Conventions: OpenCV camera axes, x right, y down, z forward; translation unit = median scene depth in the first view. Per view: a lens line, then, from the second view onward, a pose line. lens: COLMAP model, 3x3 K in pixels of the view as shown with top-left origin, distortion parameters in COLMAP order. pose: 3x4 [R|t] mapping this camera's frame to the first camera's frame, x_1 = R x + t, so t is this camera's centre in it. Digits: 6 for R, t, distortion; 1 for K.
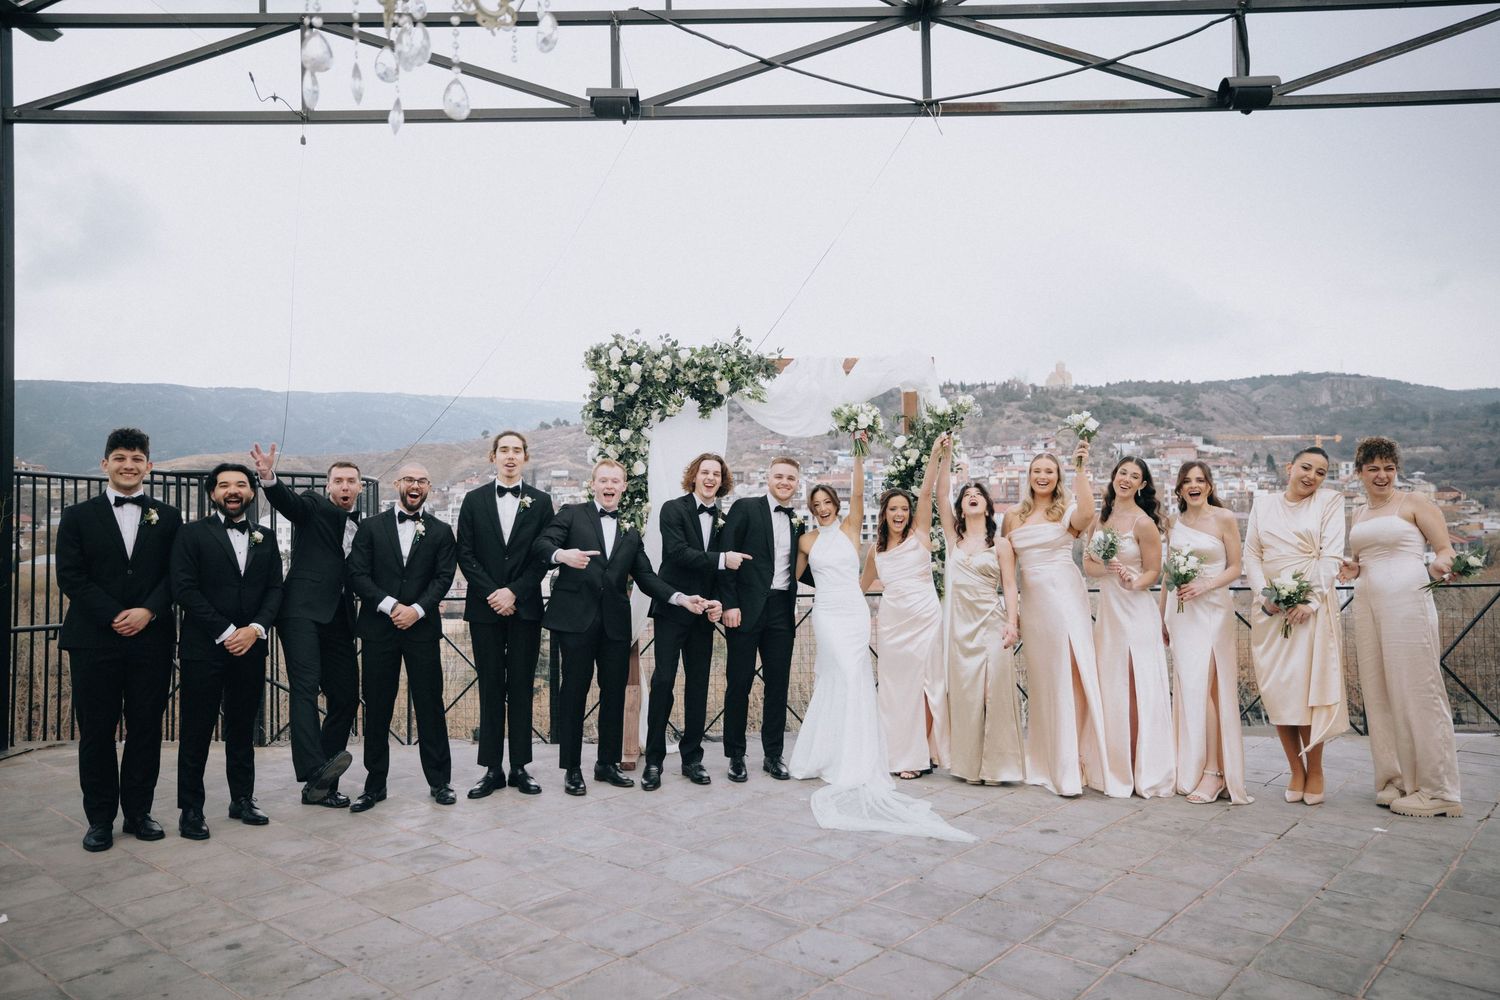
lens RADIAL K [[1346.9, 0, 750.0], [0, 1346.9, 500.0], [0, 0, 1]] dist [0.058706, 0.001180]
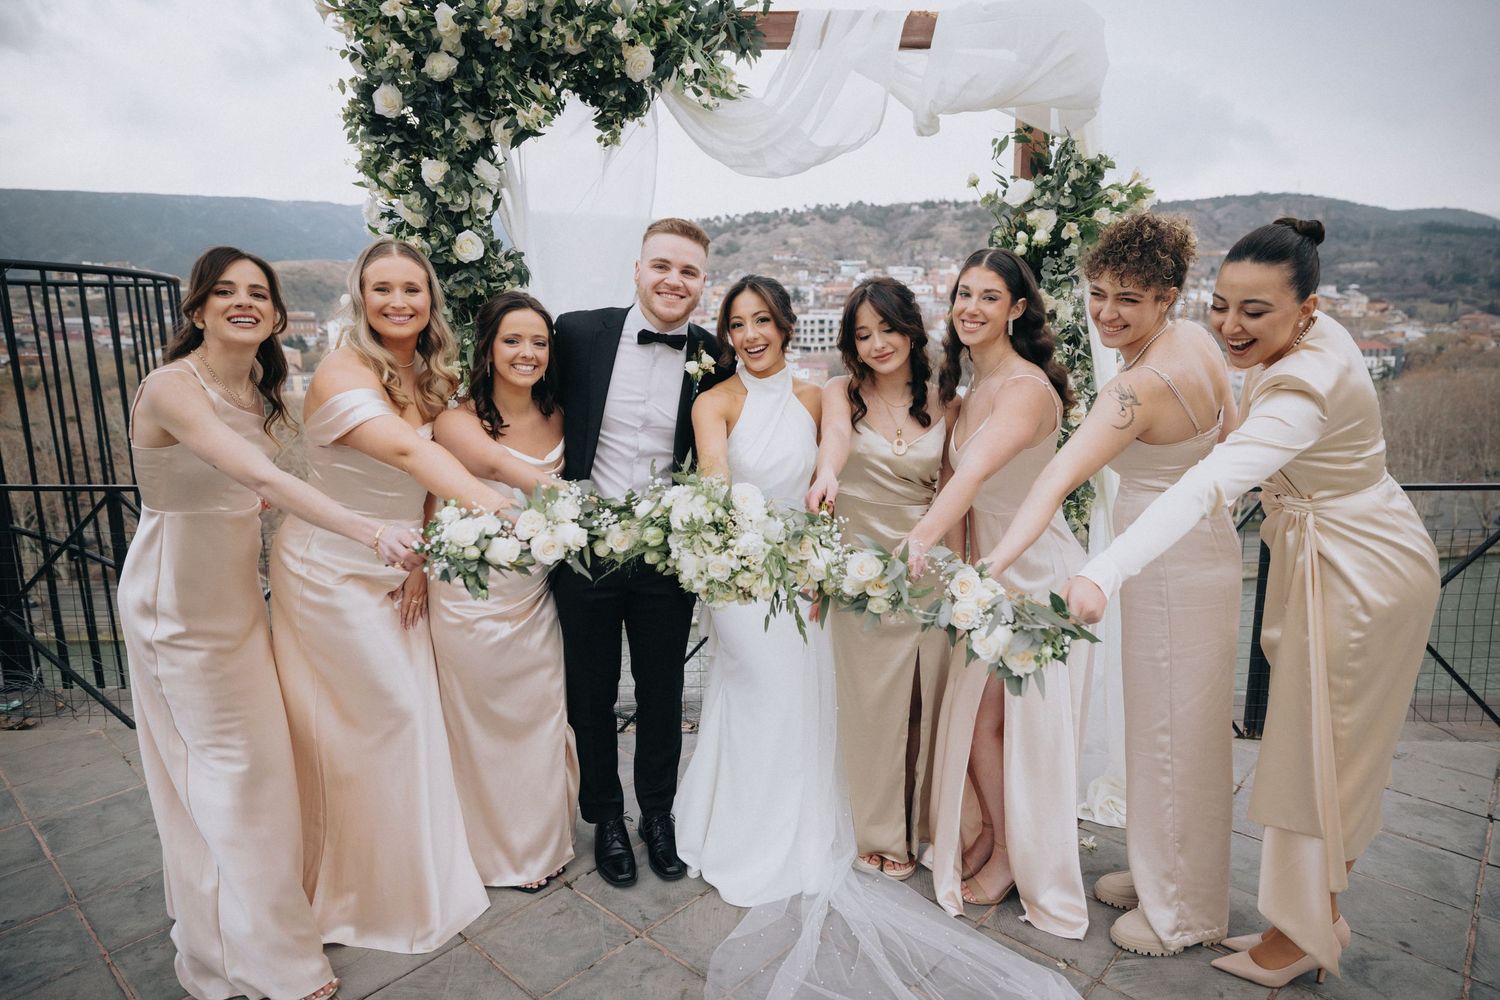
lens RADIAL K [[922.6, 0, 750.0], [0, 922.6, 500.0], [0, 0, 1]] dist [-0.028195, 0.044671]
pose [[0.999660, 0.012999, -0.022588, 0.008046], [-0.007998, 0.977924, 0.208808, -0.001504], [0.024804, -0.208557, 0.977696, 0.205131]]
